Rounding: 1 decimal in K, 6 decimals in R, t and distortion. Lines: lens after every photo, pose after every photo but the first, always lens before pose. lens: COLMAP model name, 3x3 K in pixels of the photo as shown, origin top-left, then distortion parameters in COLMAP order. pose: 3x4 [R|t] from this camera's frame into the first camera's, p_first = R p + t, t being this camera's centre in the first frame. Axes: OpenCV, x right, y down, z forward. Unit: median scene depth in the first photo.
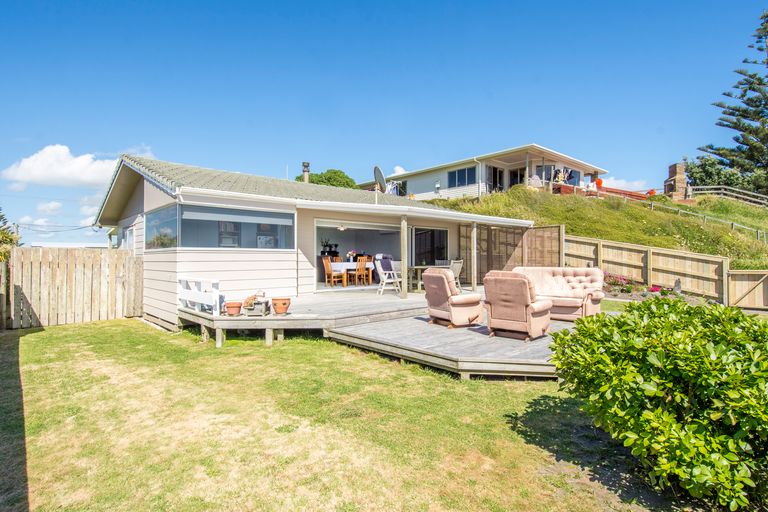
lens RADIAL K [[412.2, 0, 384.0], [0, 412.2, 256.0], [0, 0, 1]] dist [-0.005081, -0.001533]
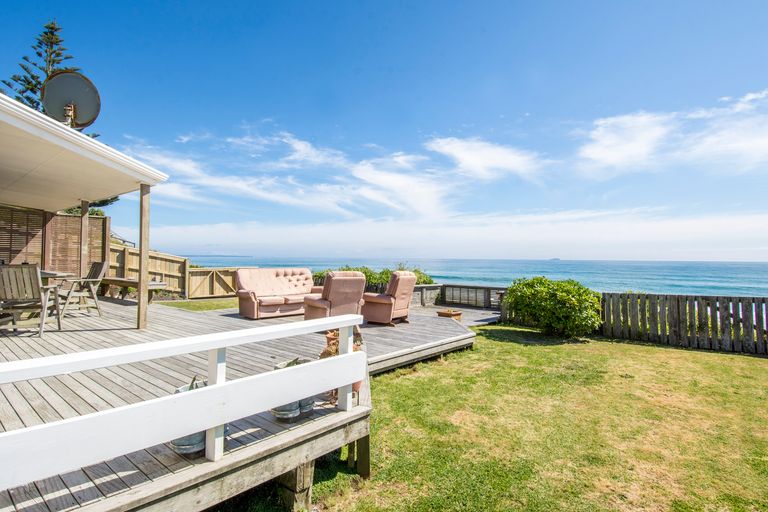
lens RADIAL K [[412.2, 0, 384.0], [0, 412.2, 256.0], [0, 0, 1]] dist [-0.005081, -0.001533]
pose [[-0.123431, 0.009684, 0.992306, -0.703198], [-0.015898, 0.999805, -0.011735, 0.003794], [-0.992226, -0.017224, -0.123253, 0.891179]]
